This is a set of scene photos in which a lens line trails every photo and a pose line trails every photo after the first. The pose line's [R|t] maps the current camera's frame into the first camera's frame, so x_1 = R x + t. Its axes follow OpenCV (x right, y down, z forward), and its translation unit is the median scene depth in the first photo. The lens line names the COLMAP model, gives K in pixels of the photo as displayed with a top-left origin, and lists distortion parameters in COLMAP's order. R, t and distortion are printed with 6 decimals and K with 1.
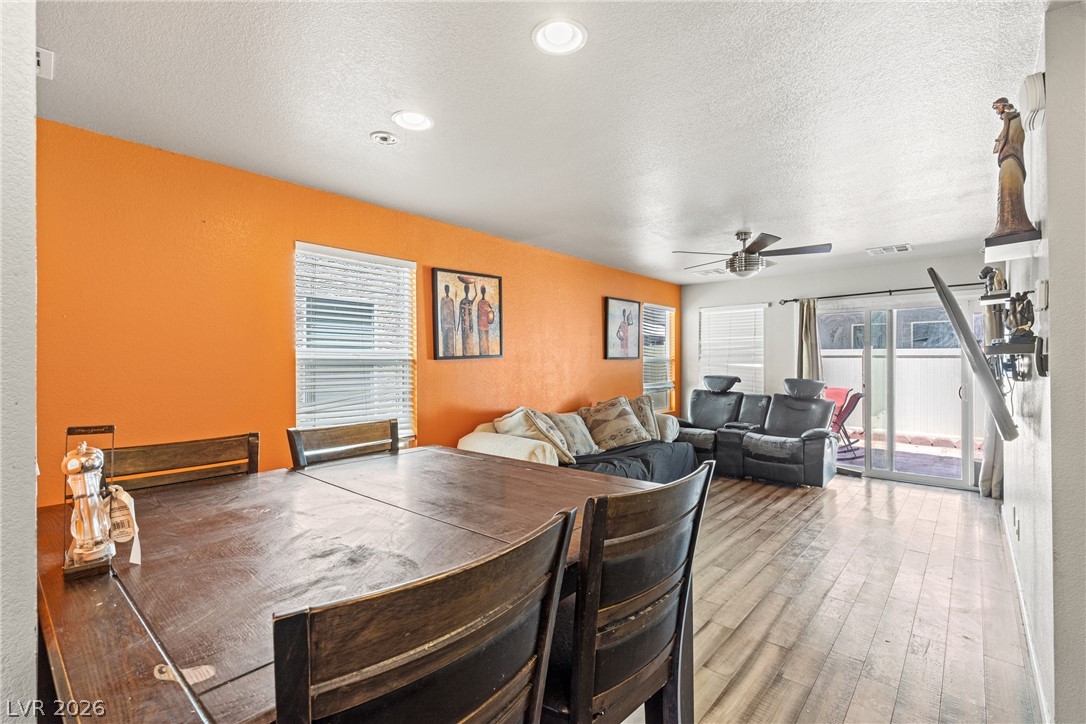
lens RADIAL K [[485.6, 0, 545.8], [0, 485.6, 359.2], [0, 0, 1]] dist [0.005778, -0.001077]
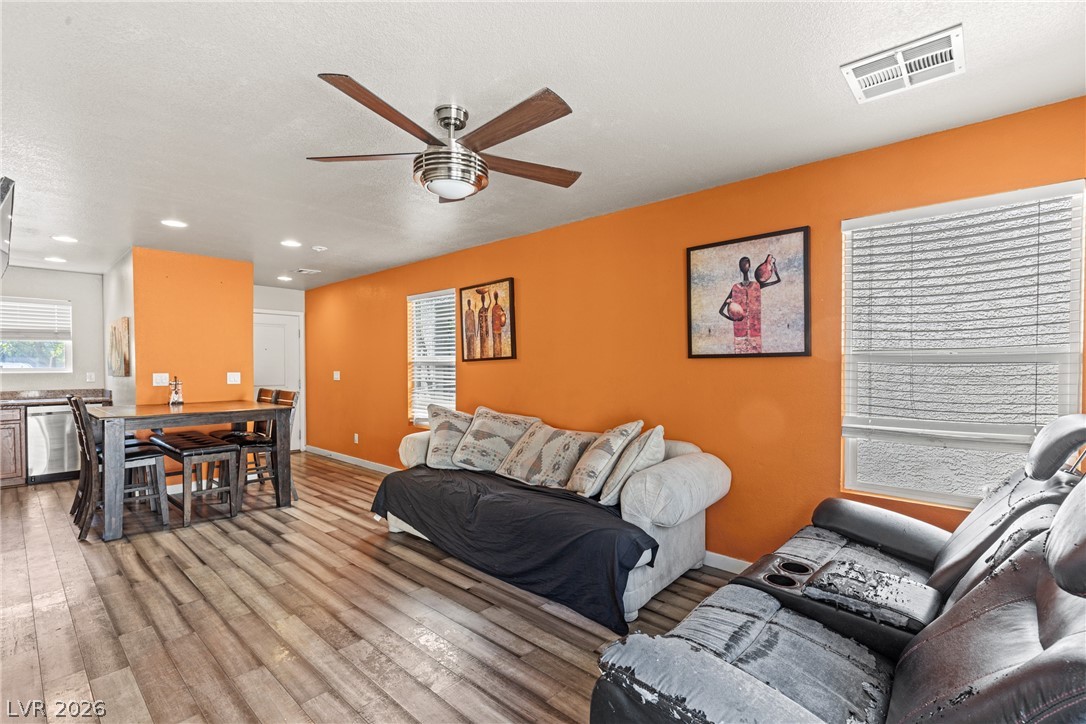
lens RADIAL K [[485.6, 0, 539.2], [0, 485.6, 371.6], [0, 0, 1]] dist [0.005778, -0.001077]
pose [[-0.017784, 0.014392, -0.999738, 0.821520], [0.005074, 0.999885, 0.014304, 0.007642], [0.999829, -0.004818, -0.017855, 0.979595]]
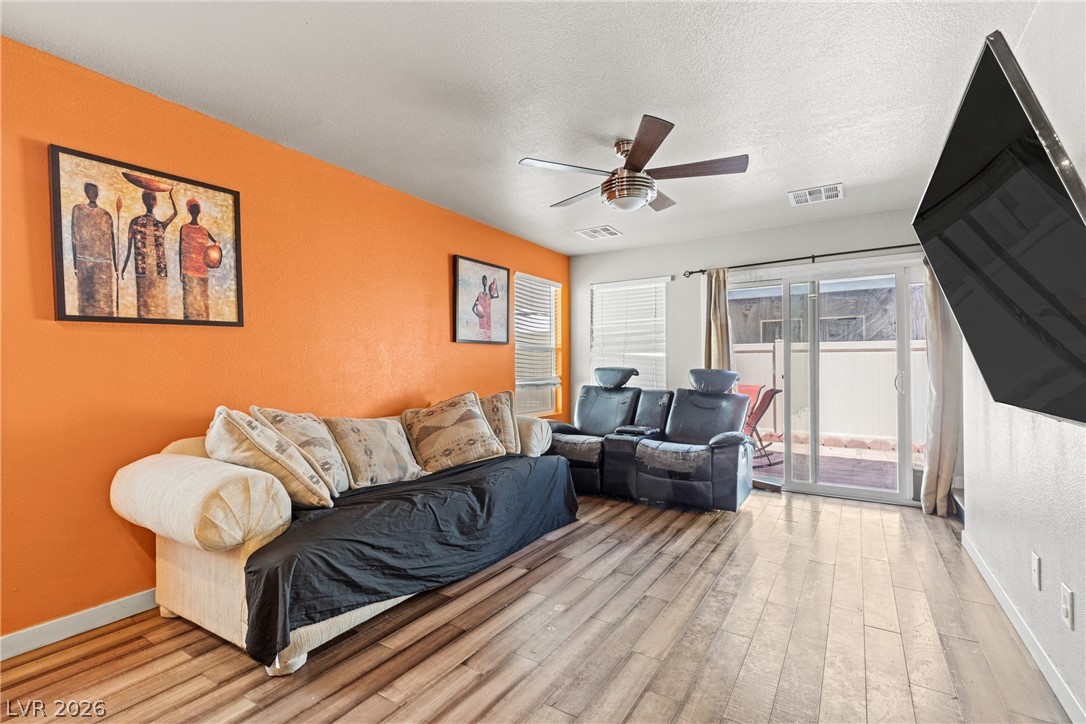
lens RADIAL K [[485.6, 0, 547.8], [0, 485.6, 362.9], [0, 0, 1]] dist [0.005778, -0.001077]
pose [[0.987858, -0.001856, 0.155349, 0.174238], [0.002864, 0.999976, -0.006266, 0.041989], [-0.155333, 0.006635, 0.987840, 0.318010]]
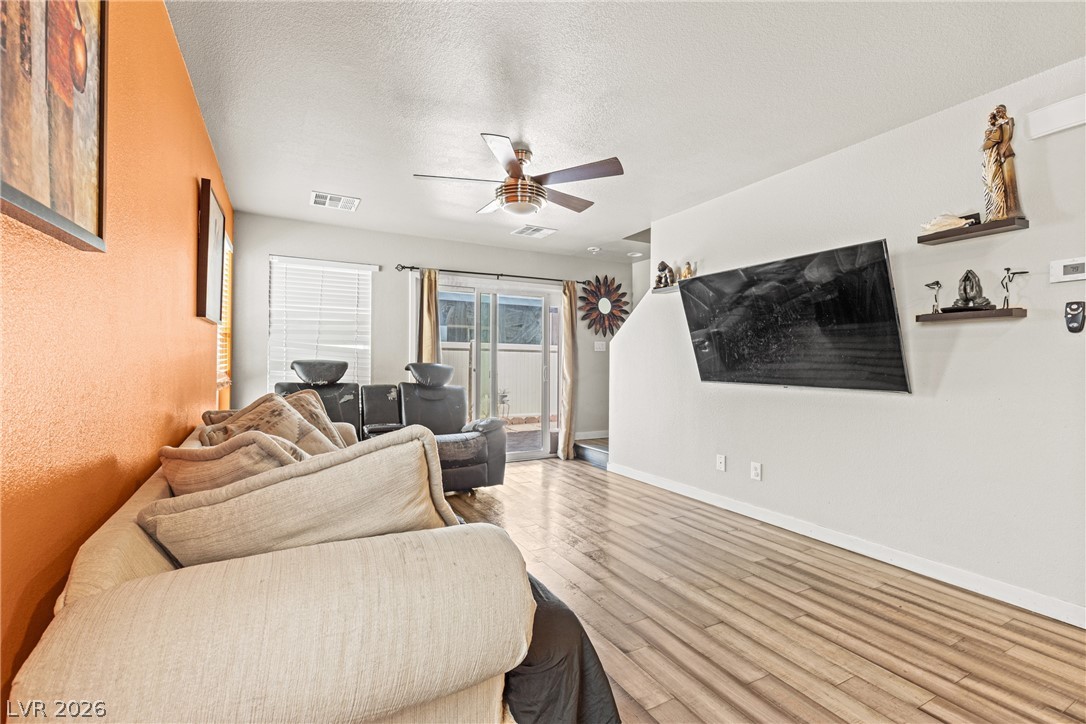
lens RADIAL K [[485.6, 0, 545.9], [0, 485.6, 360.1], [0, 0, 1]] dist [0.005778, -0.001077]
pose [[0.337745, 0.011079, 0.941172, -0.225606], [-0.012744, 0.999893, -0.007197, 0.046353], [-0.941151, -0.009564, 0.337850, 0.641557]]
